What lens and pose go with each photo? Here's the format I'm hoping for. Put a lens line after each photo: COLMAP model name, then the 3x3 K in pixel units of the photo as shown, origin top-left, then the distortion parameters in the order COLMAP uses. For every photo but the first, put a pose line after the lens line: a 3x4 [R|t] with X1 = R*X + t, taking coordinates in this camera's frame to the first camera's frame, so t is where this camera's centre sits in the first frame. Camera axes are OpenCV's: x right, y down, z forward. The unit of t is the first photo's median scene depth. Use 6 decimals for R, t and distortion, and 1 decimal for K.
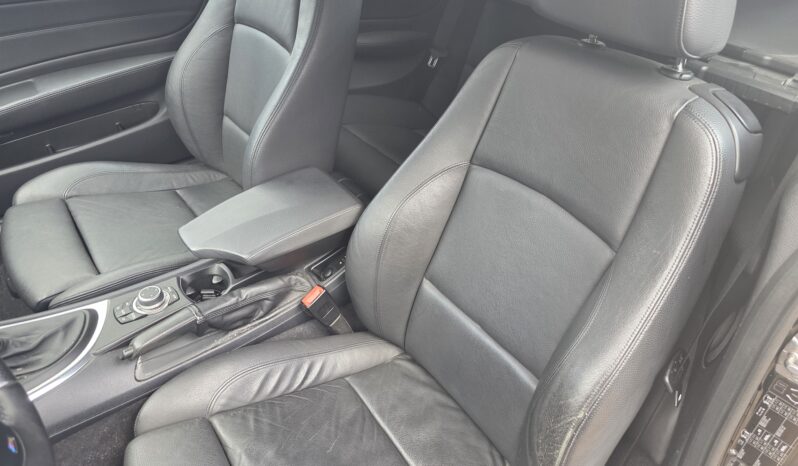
lens RADIAL K [[537.3, 0, 395.4], [0, 537.3, 226.6], [0, 0, 1]] dist [0.054498, -0.051092]
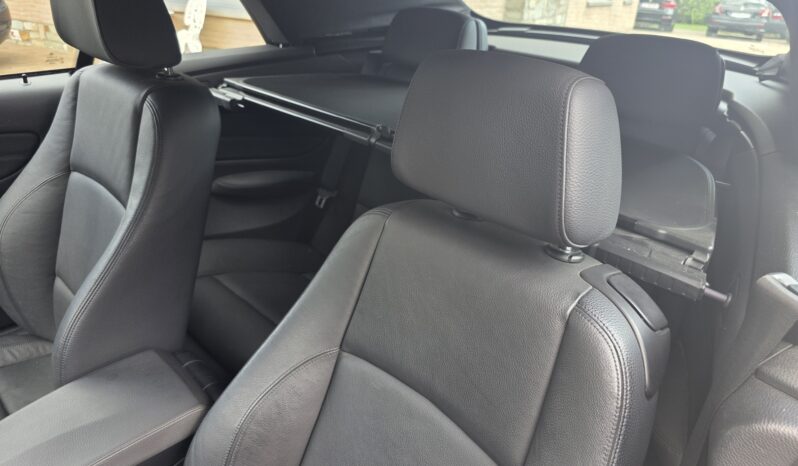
lens RADIAL K [[525.7, 0, 399.0], [0, 525.7, 233.0], [0, 0, 1]] dist [0.046830, -0.064662]
pose [[0.990561, -0.022509, 0.135212, 0.125359], [0.044867, 0.985329, -0.164661, -0.157713], [-0.129522, 0.169173, 0.977039, 0.188193]]
